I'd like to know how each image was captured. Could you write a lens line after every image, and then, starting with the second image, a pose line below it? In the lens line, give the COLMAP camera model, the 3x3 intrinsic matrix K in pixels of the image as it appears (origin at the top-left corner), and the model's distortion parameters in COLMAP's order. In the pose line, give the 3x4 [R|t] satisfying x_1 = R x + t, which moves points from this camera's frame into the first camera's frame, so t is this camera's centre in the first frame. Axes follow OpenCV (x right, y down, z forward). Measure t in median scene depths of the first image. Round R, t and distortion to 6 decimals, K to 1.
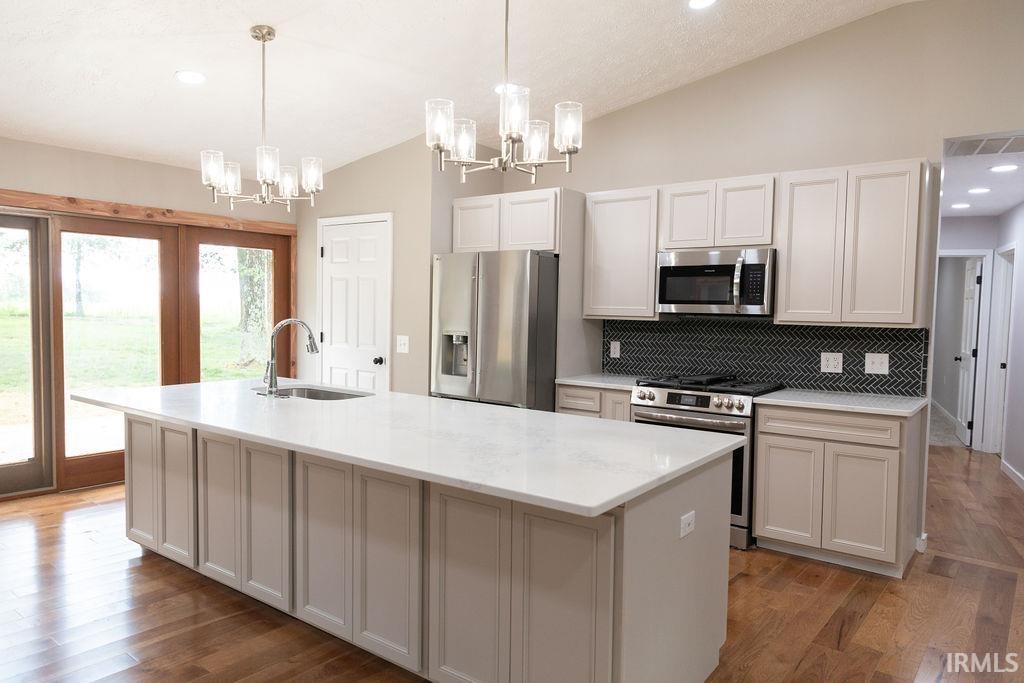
lens RADIAL K [[679.9, 0, 512.0], [0, 679.9, 341.5], [0, 0, 1]] dist [0.031534, -0.001342]
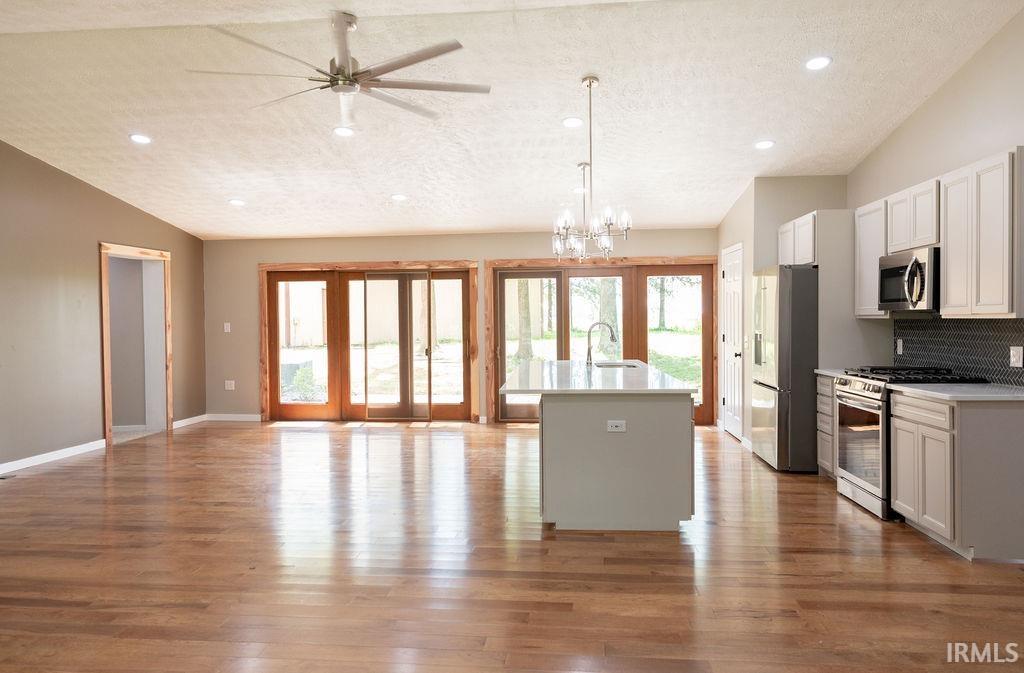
lens RADIAL K [[709.8, 0, 512.0], [0, 709.8, 336.5], [0, 0, 1]] dist [0.001877, 0.000368]
pose [[0.529046, -0.001172, -0.848592, 0.850944], [-0.027684, 0.999443, -0.018640, 0.036454], [0.848141, 0.033354, 0.528719, -0.117400]]
